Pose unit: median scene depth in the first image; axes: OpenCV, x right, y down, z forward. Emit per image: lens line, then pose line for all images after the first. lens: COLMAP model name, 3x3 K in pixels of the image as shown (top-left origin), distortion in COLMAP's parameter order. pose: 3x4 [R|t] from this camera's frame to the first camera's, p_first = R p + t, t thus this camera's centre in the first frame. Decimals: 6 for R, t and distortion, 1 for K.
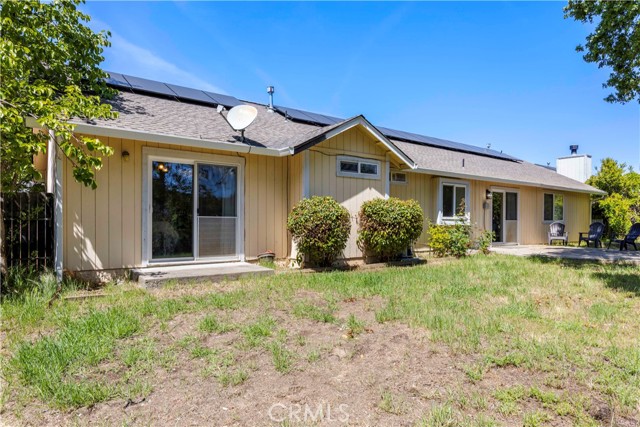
lens RADIAL K [[389.1, 0, 320.3], [0, 389.1, 225.9], [0, 0, 1]] dist [-0.000348, 0.000000]
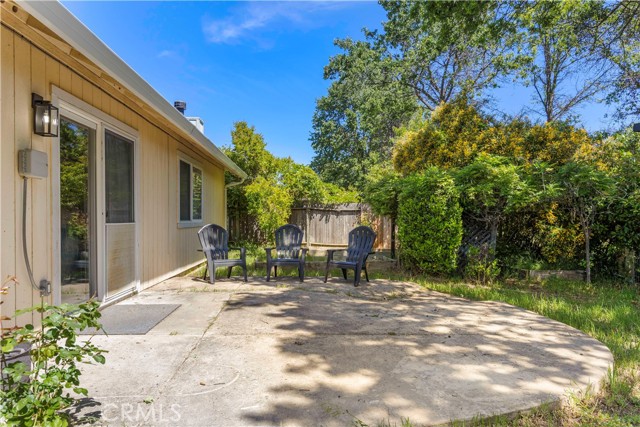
lens RADIAL K [[419.5, 0, 322.8], [0, 419.5, 220.1], [0, 0, 1]] dist [-0.001842, -0.000303]
pose [[0.527553, -0.005234, 0.849506, 0.365883], [0.006918, 0.999974, 0.001864, -0.020511], [-0.849494, 0.004893, 0.527575, 0.865677]]
